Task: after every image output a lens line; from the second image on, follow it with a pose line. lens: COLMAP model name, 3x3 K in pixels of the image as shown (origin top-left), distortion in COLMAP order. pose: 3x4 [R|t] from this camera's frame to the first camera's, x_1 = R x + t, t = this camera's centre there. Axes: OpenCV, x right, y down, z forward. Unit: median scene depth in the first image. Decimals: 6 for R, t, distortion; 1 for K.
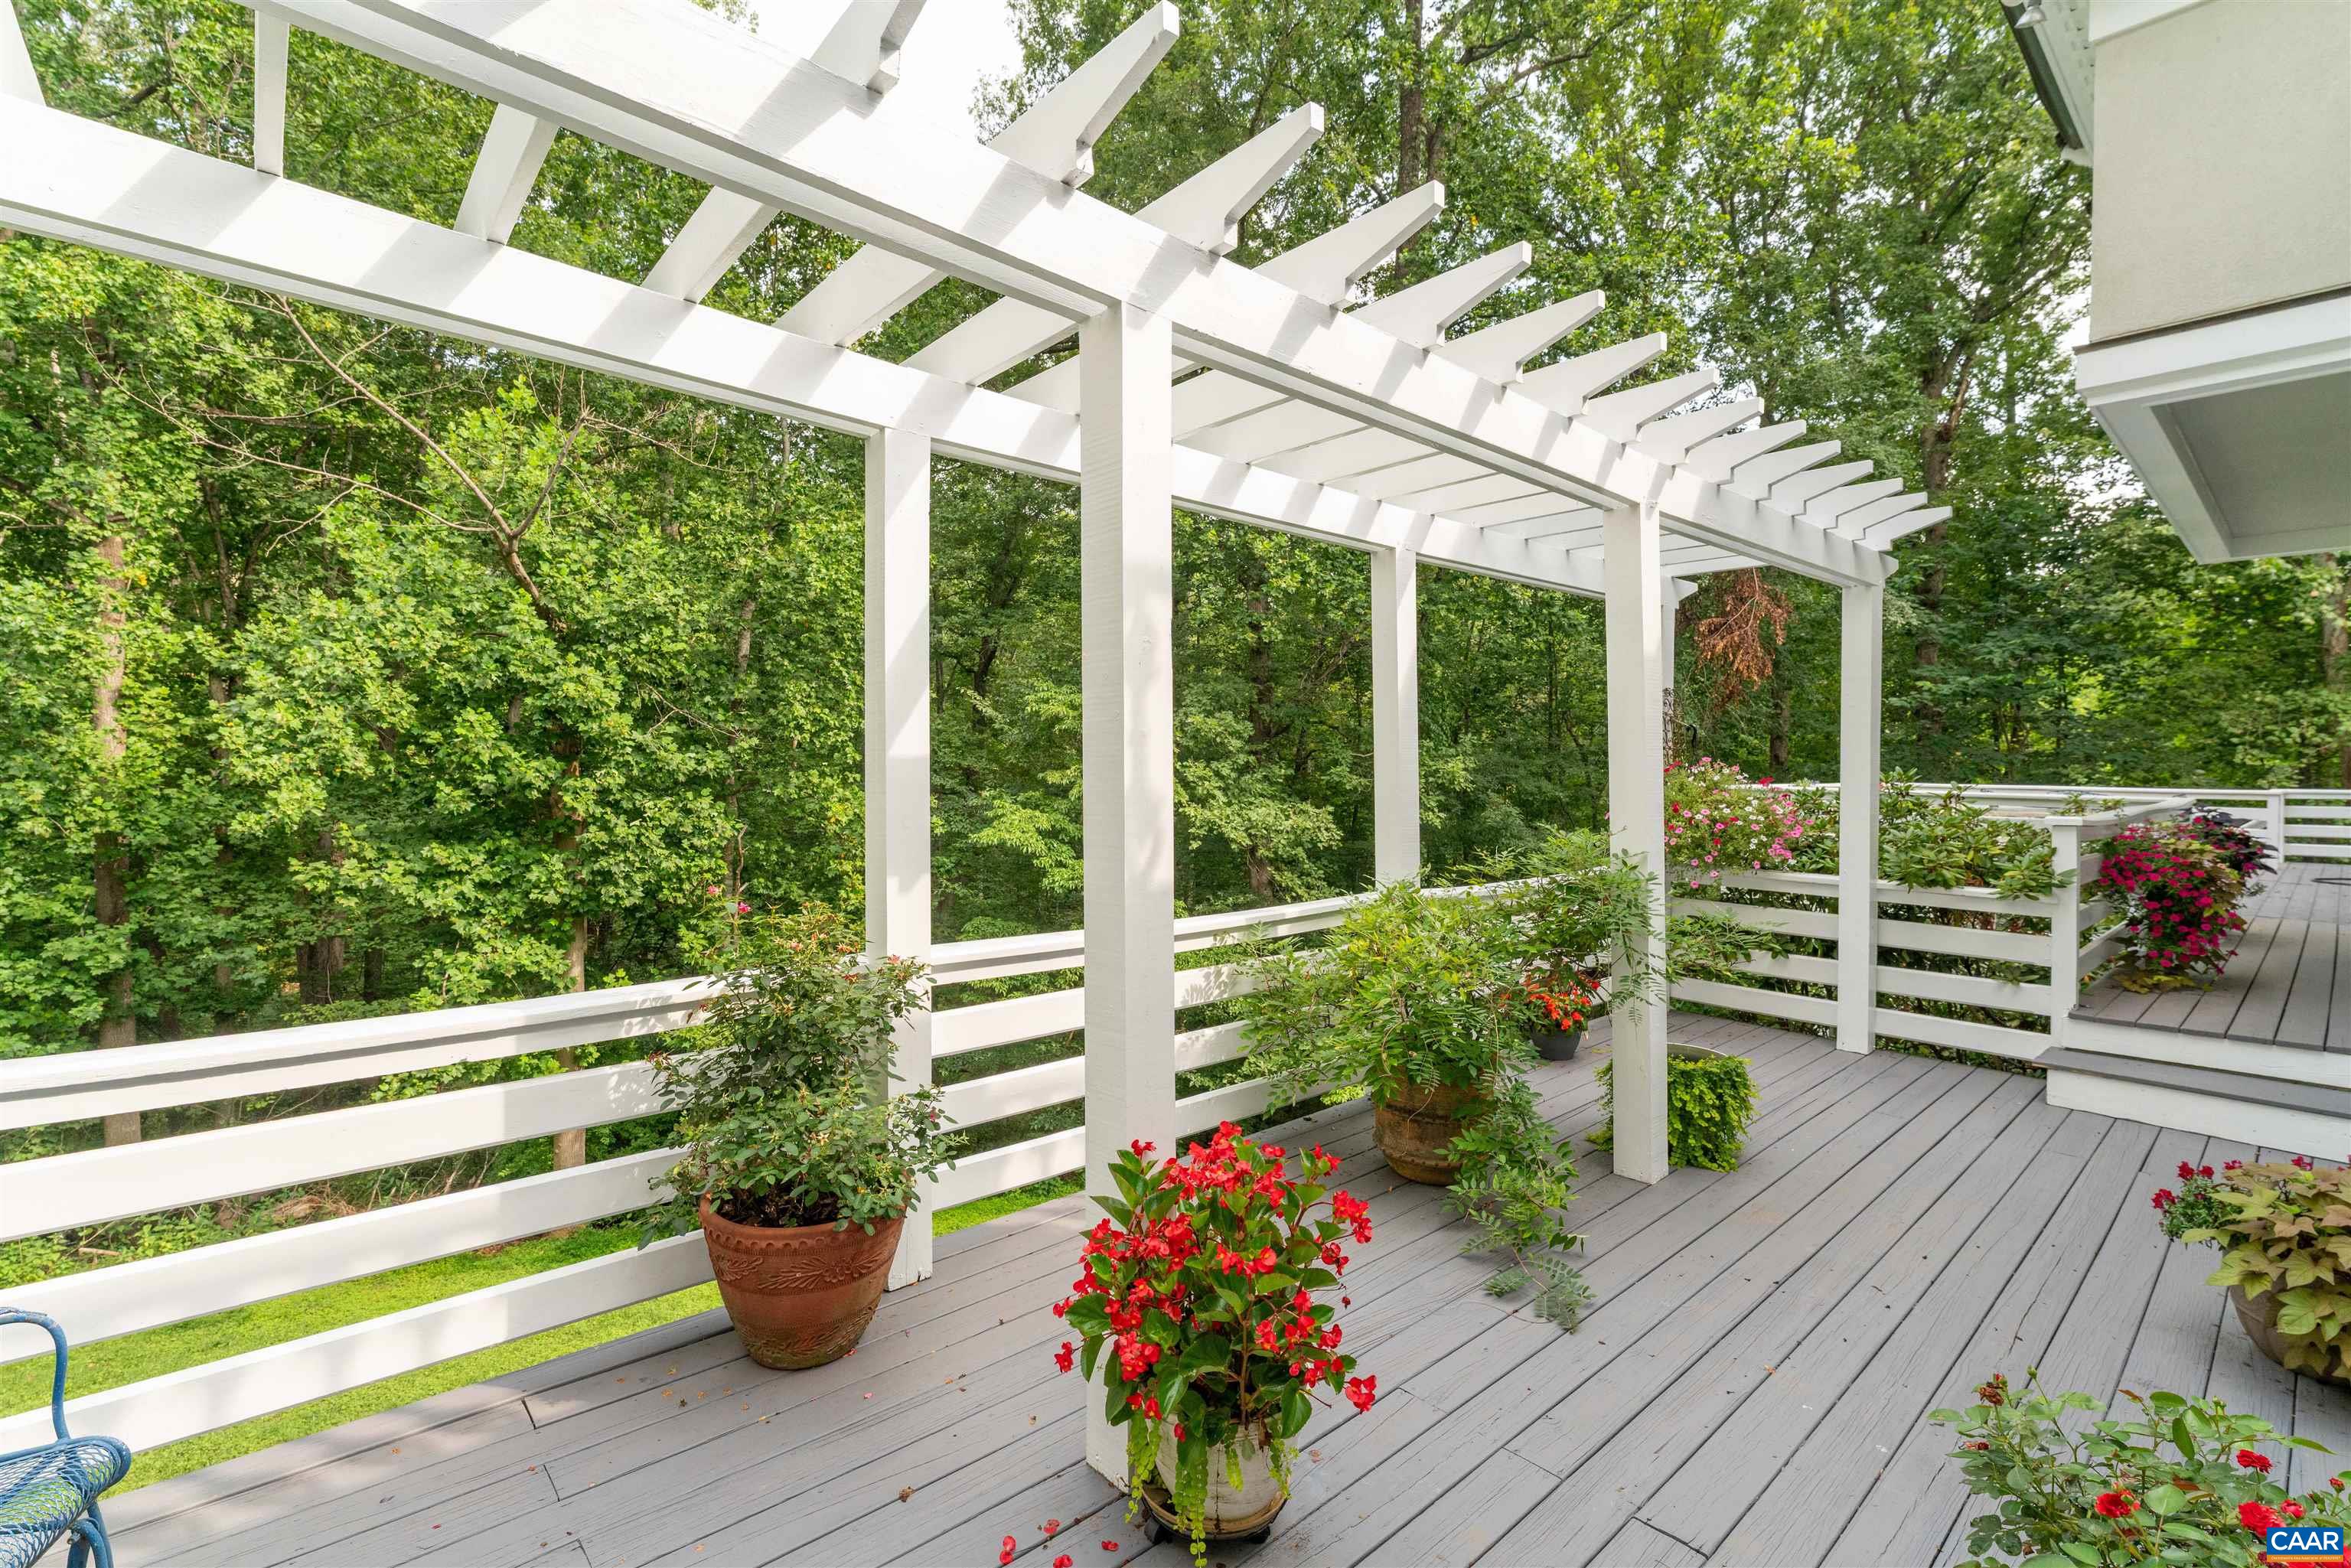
lens RADIAL K [[1060.4, 0, 1176.1], [0, 1060.4, 779.1], [0, 0, 1]] dist [-0.004330, -0.000083]
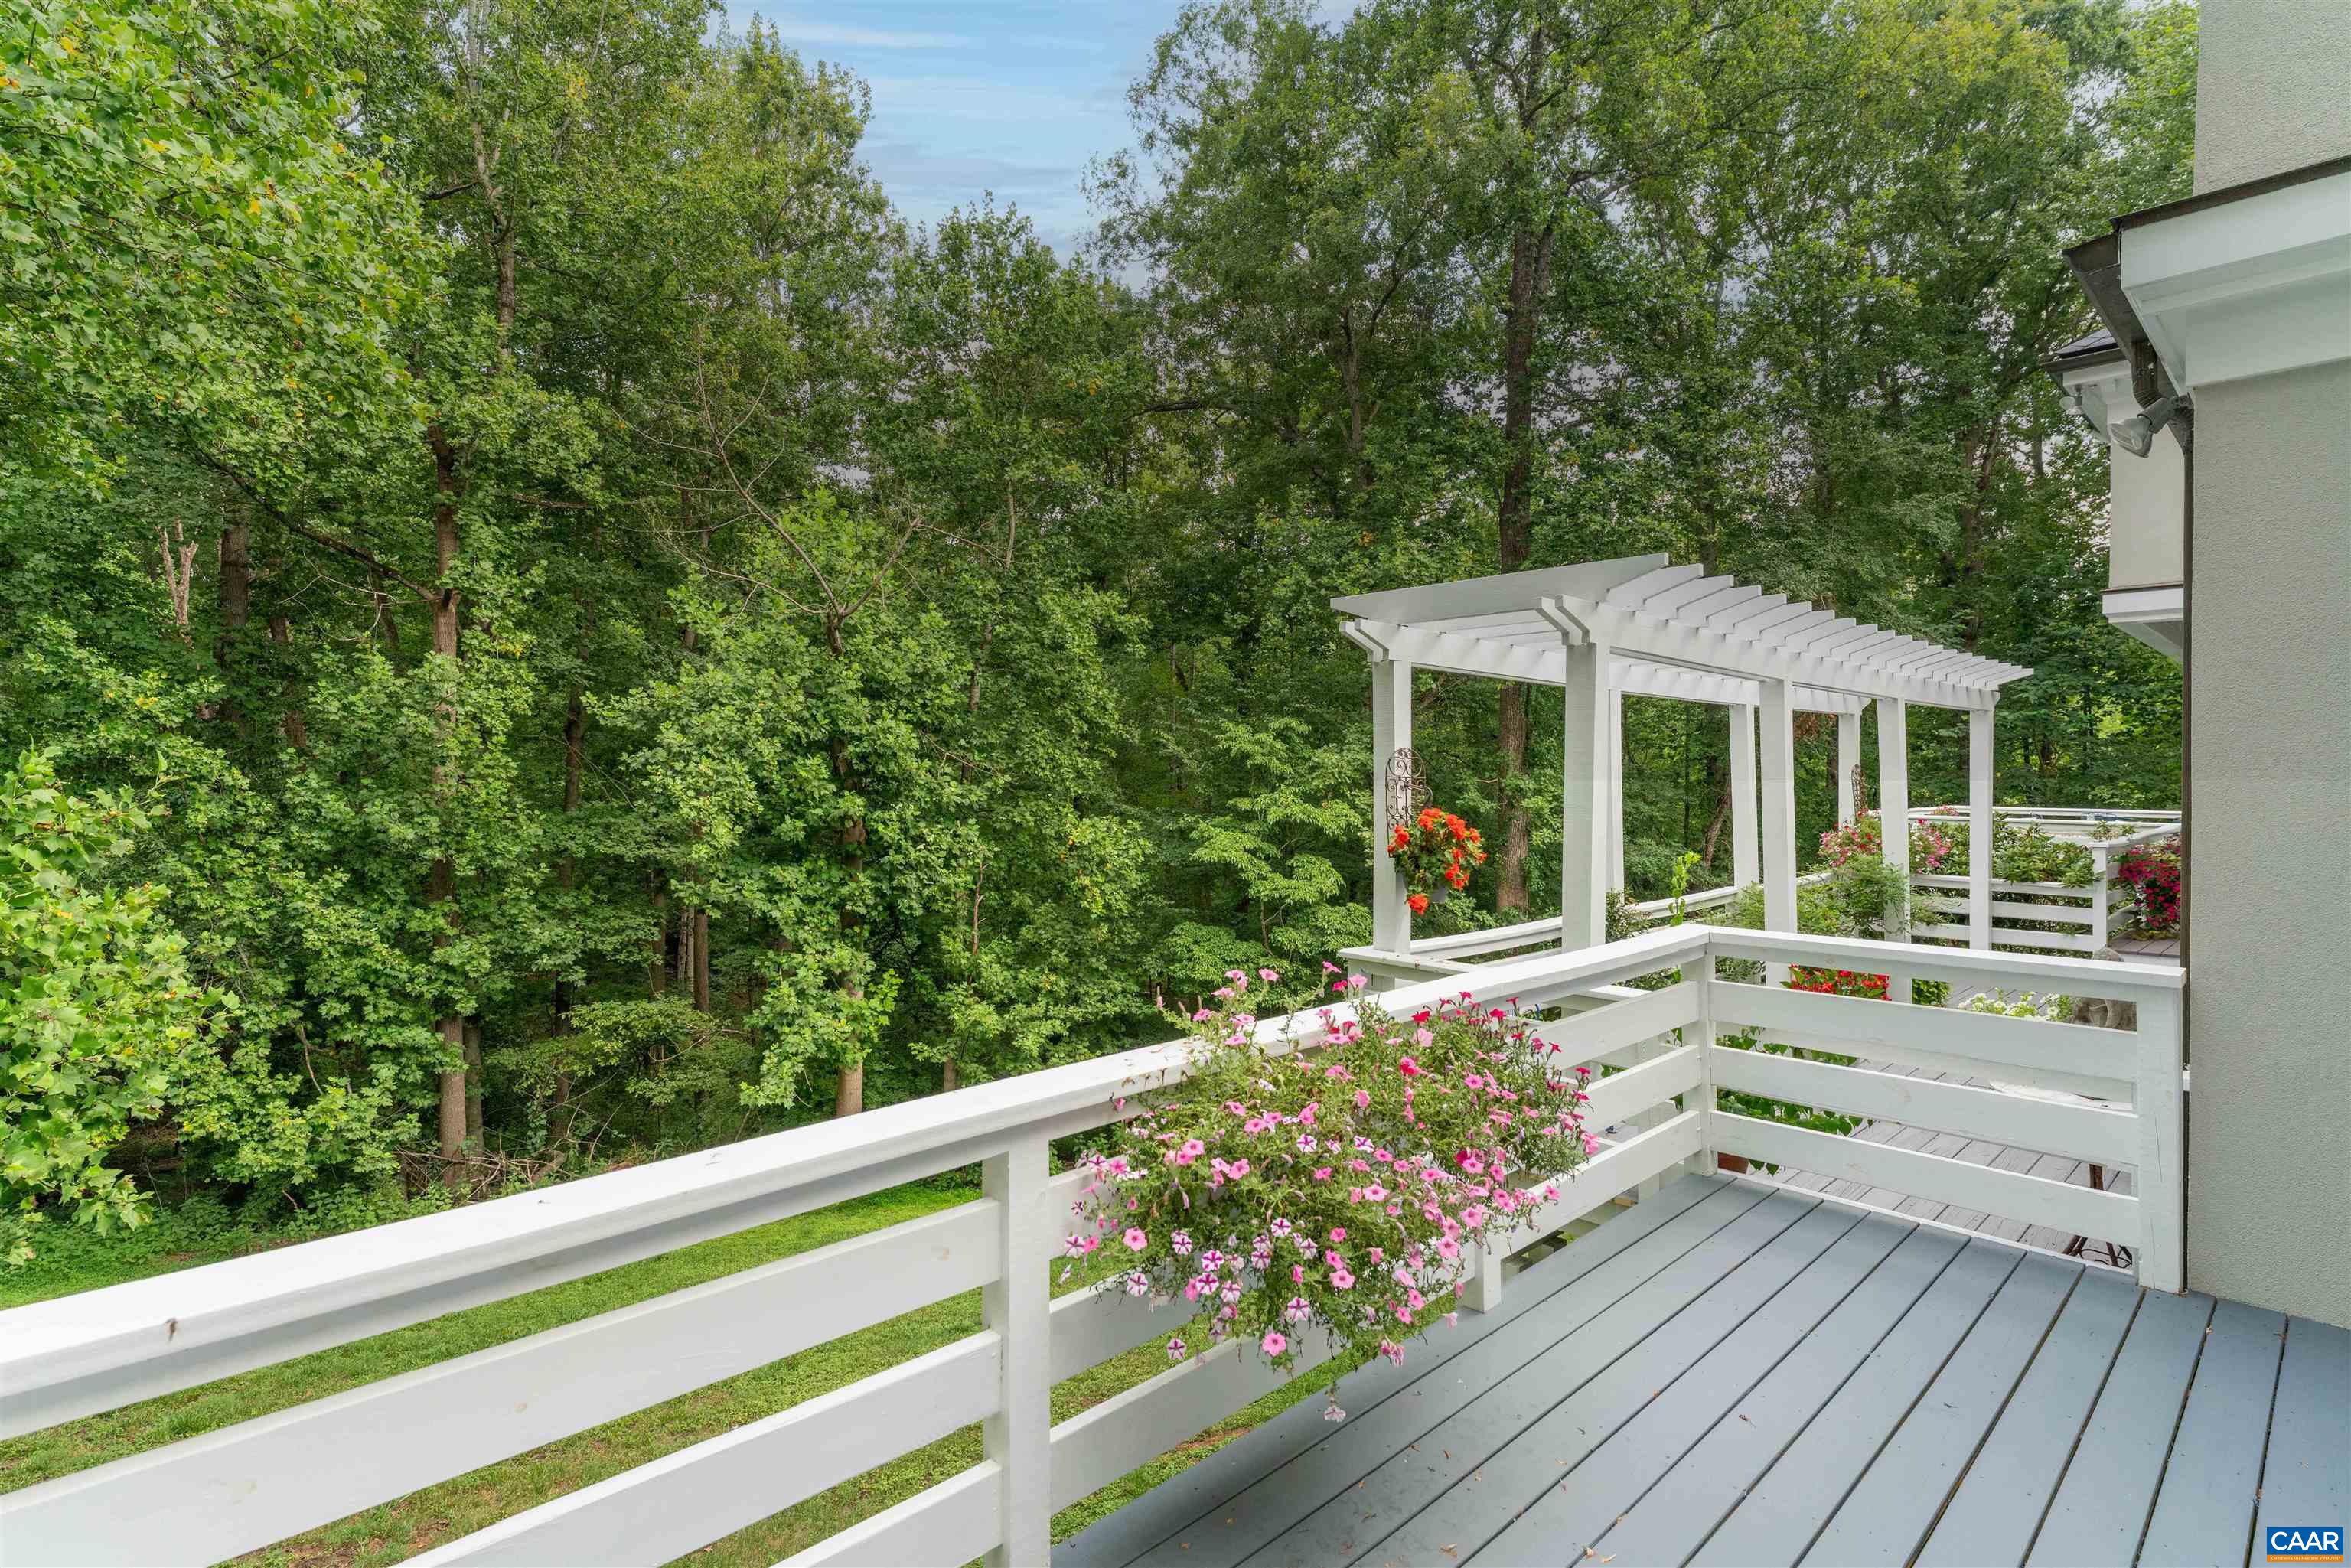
lens RADIAL K [[1102.7, 0, 1173.7], [0, 1102.7, 787.3], [0, 0, 1]] dist [-0.006114, 0.001689]
pose [[0.999950, -0.008976, 0.004460, -0.256011], [0.008988, 0.999956, -0.002798, -0.023016], [-0.004435, 0.002838, 0.999986, -0.298223]]
